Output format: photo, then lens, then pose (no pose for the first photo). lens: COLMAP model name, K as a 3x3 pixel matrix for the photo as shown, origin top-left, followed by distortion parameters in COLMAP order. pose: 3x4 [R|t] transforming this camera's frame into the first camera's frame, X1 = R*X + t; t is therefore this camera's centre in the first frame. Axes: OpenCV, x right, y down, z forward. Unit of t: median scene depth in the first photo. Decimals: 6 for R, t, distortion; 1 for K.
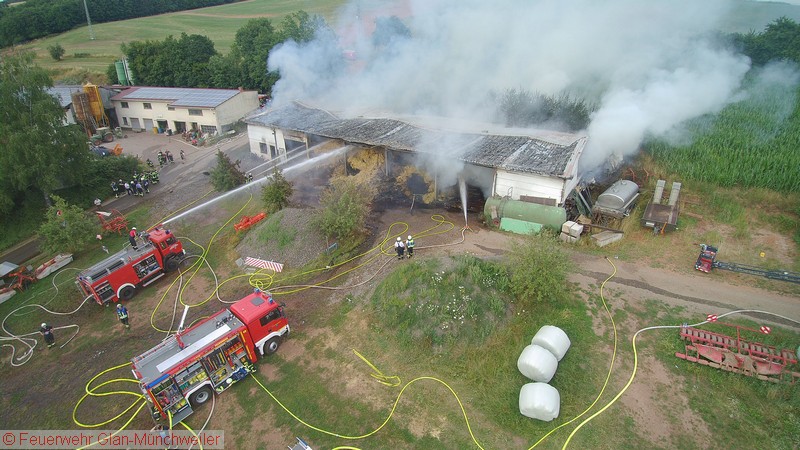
lens RADIAL K [[388.6, 0, 400.0], [0, 388.6, 225.0], [0, 0, 1]] dist [-0.003030, -0.031179]
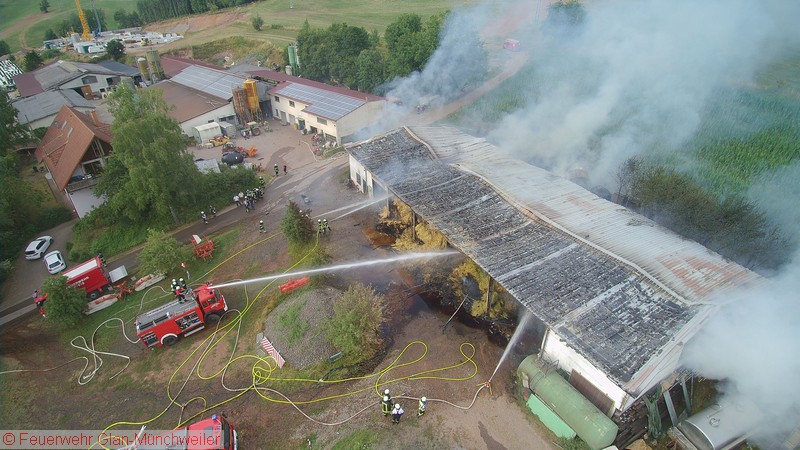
lens RADIAL K [[388.6, 0, 400.0], [0, 388.6, 225.0], [0, 0, 1]] dist [-0.003030, -0.031179]
pose [[0.890467, 0.232071, -0.391423, 0.158152], [-0.184301, 0.970400, 0.156067, -0.259833], [0.416055, -0.066832, 0.906880, 0.138274]]
